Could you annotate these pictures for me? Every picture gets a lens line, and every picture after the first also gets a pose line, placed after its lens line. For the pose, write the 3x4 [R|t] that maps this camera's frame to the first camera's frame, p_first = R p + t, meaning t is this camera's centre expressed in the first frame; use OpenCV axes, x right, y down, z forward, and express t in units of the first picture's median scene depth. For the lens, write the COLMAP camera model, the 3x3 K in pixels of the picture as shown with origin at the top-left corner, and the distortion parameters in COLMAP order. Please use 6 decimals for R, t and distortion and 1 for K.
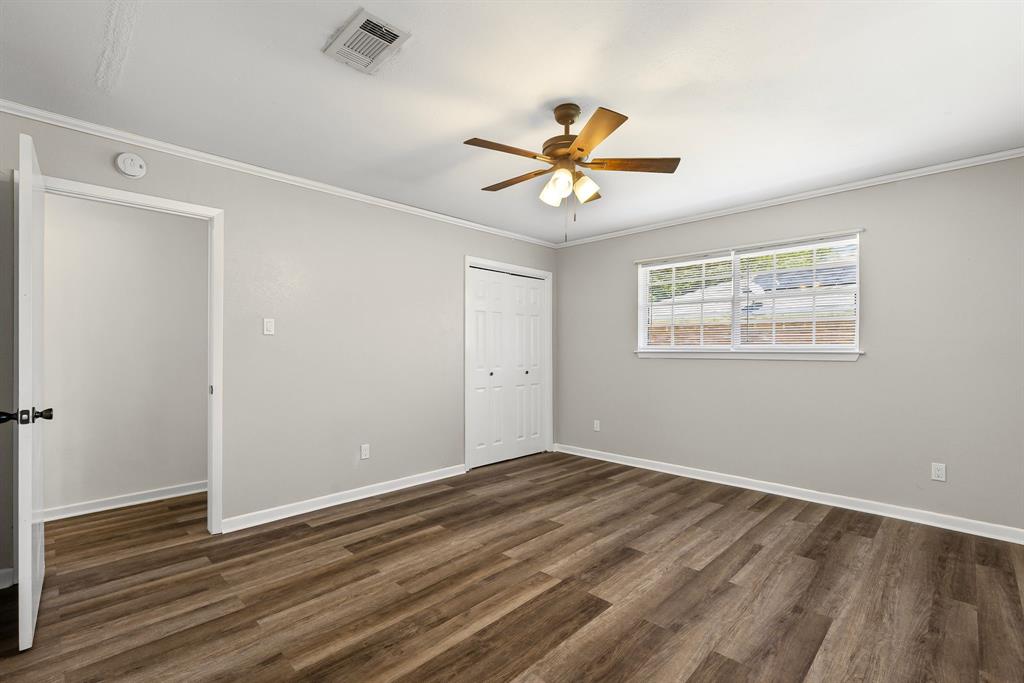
lens RADIAL K [[481.4, 0, 522.7], [0, 481.4, 345.6], [0, 0, 1]] dist [0.009341, -0.001718]
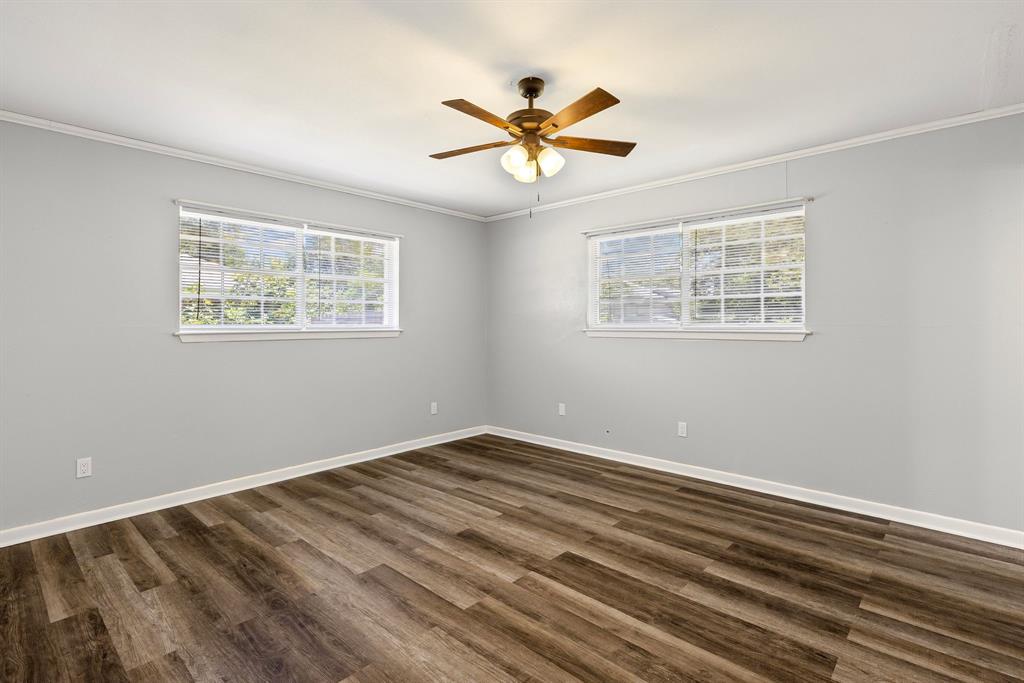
lens RADIAL K [[471.0, 0, 523.9], [0, 471.0, 330.4], [0, 0, 1]] dist [0.009966, -0.002313]
pose [[-0.034291, -0.011120, 0.999350, -0.692368], [-0.002843, 0.999935, 0.011029, -0.001493], [-0.999408, -0.002463, -0.034321, 0.853445]]
